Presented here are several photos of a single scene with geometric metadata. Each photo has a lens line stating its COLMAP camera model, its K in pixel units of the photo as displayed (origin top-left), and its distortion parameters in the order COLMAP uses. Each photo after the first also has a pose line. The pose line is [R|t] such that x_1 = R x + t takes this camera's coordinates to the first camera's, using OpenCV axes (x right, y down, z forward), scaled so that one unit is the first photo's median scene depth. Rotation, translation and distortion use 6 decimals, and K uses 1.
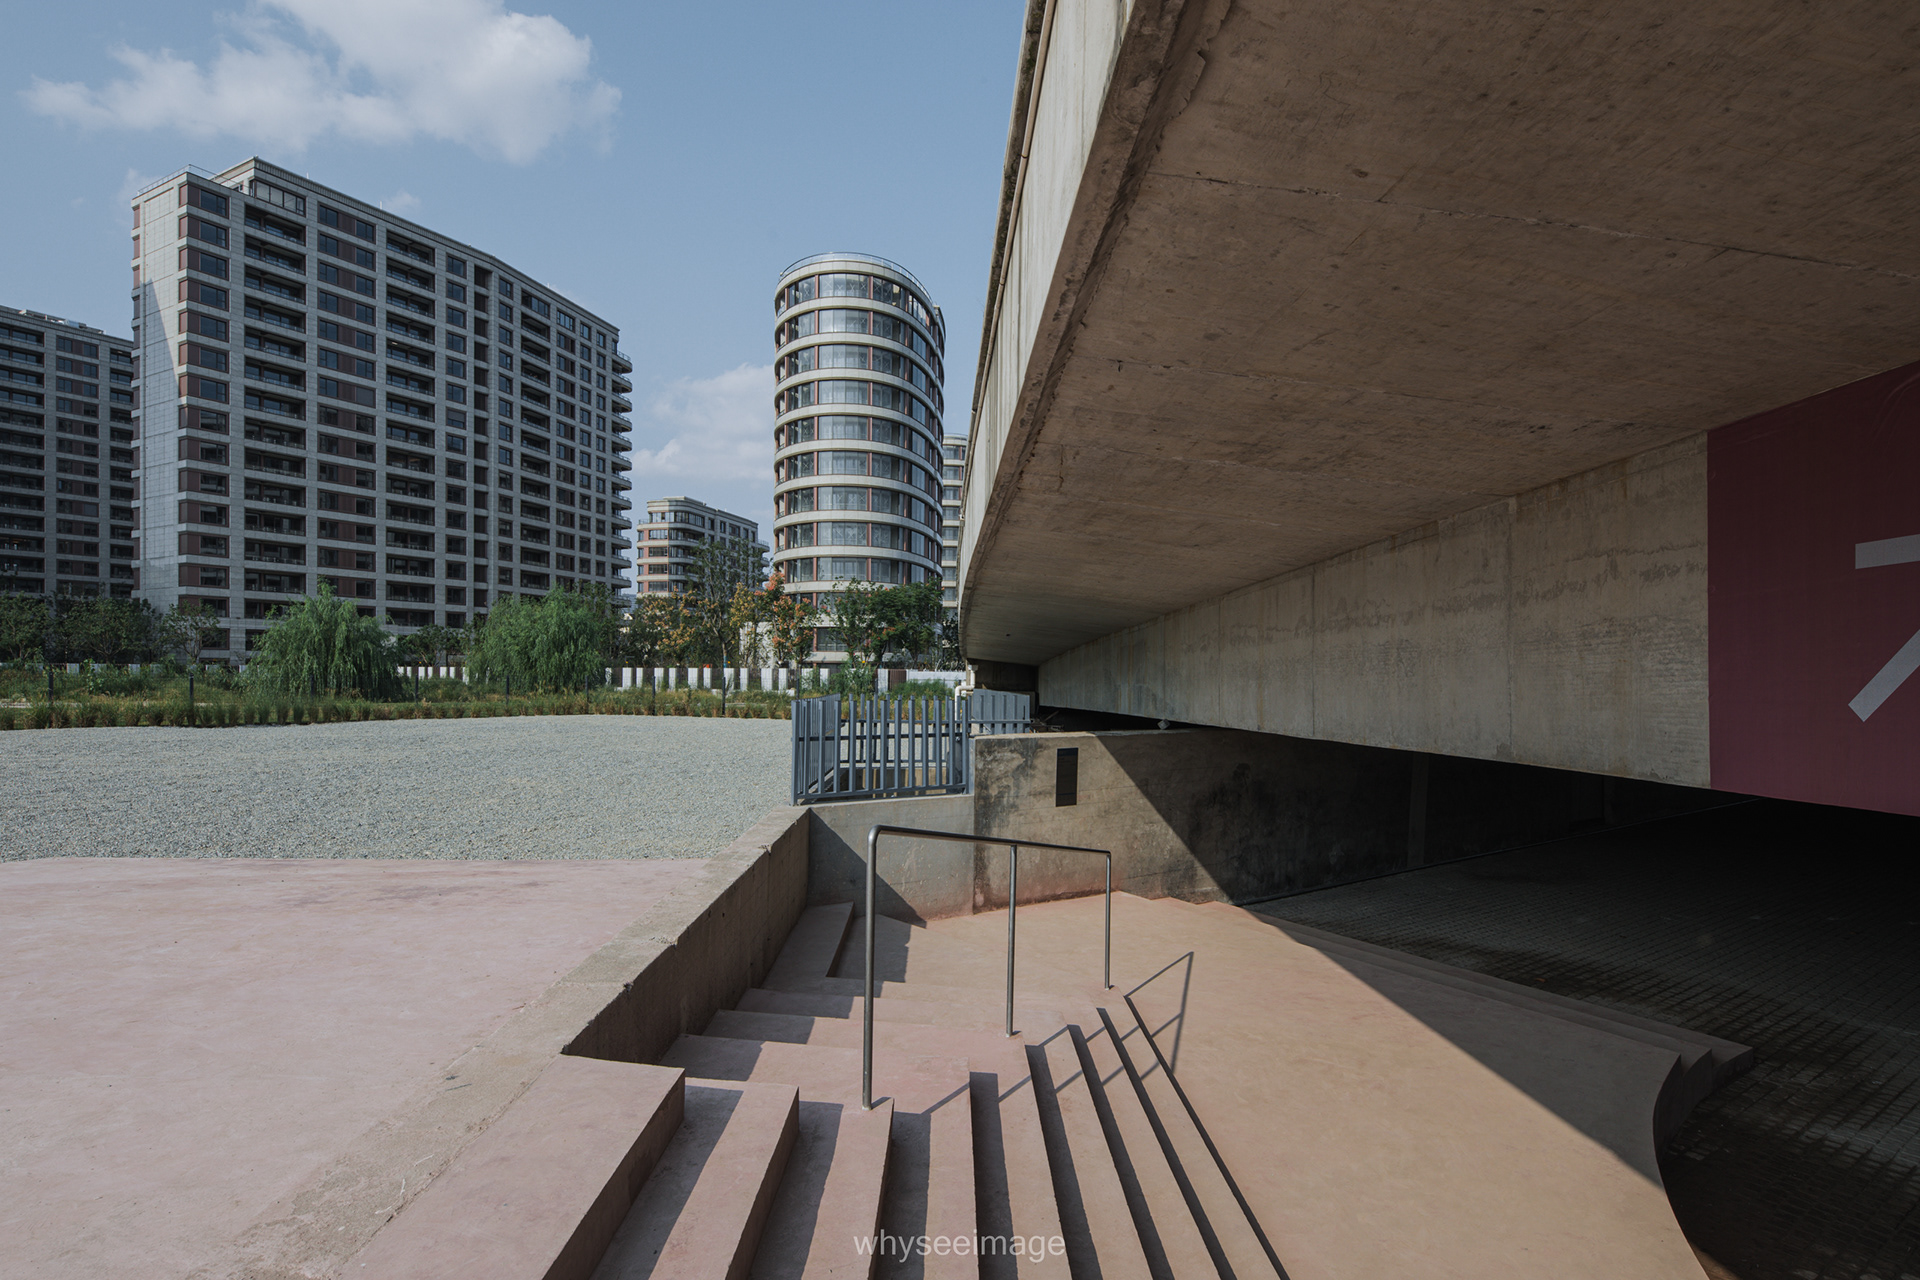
lens RADIAL K [[944.3, 0, 973.8], [0, 944.3, 649.1], [0, 0, 1]] dist [-0.000253, -0.000069]
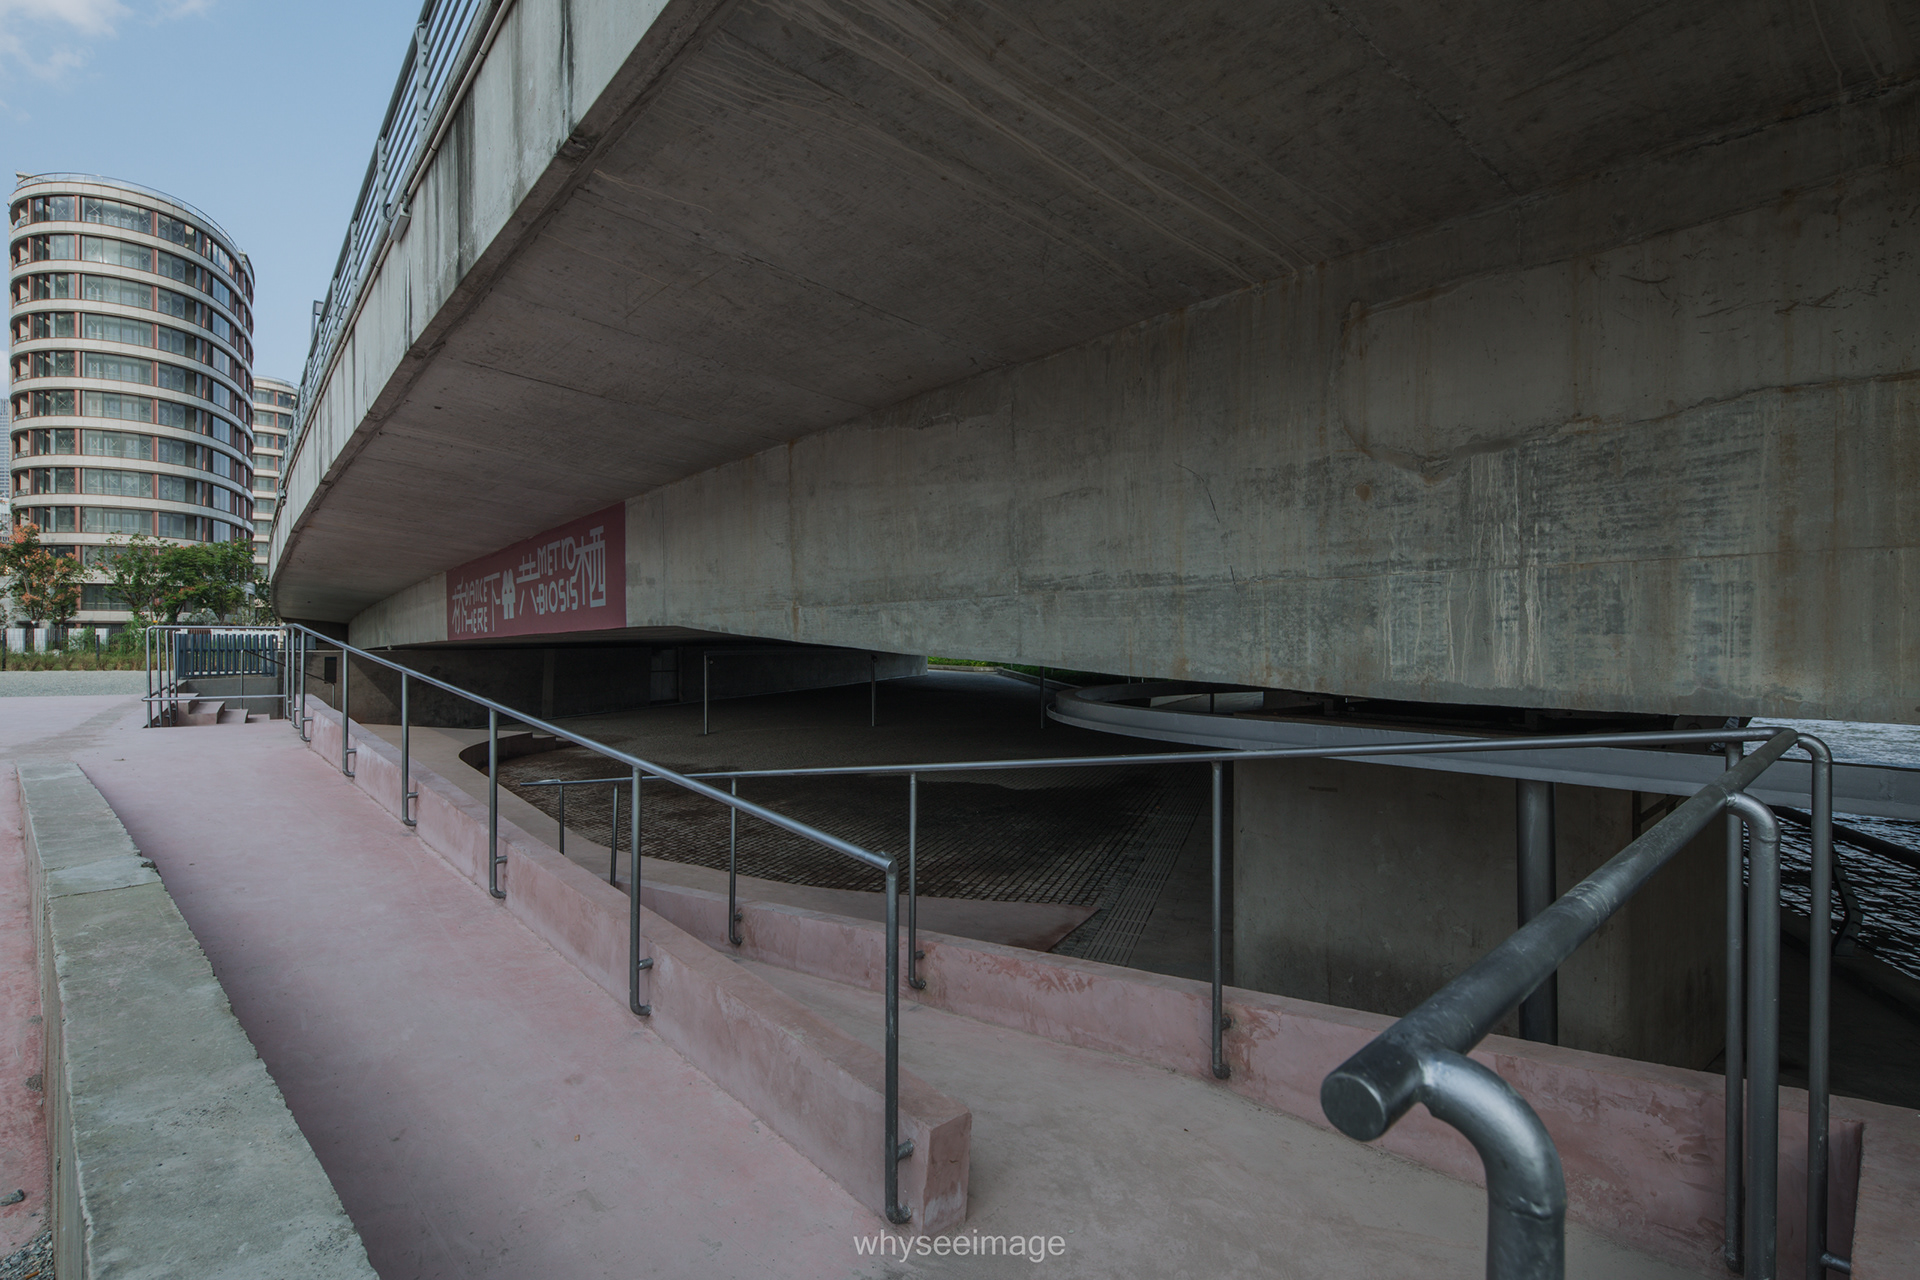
lens RADIAL K [[944.3, 0, 958.2], [0, 944.3, 638.8], [0, 0, 1]] dist [-0.000253, -0.000069]
pose [[0.822034, -0.008779, 0.569371, 0.009421], [-0.007941, 0.999607, 0.026876, -0.001207], [-0.569383, -0.026614, 0.821641, -0.236429]]
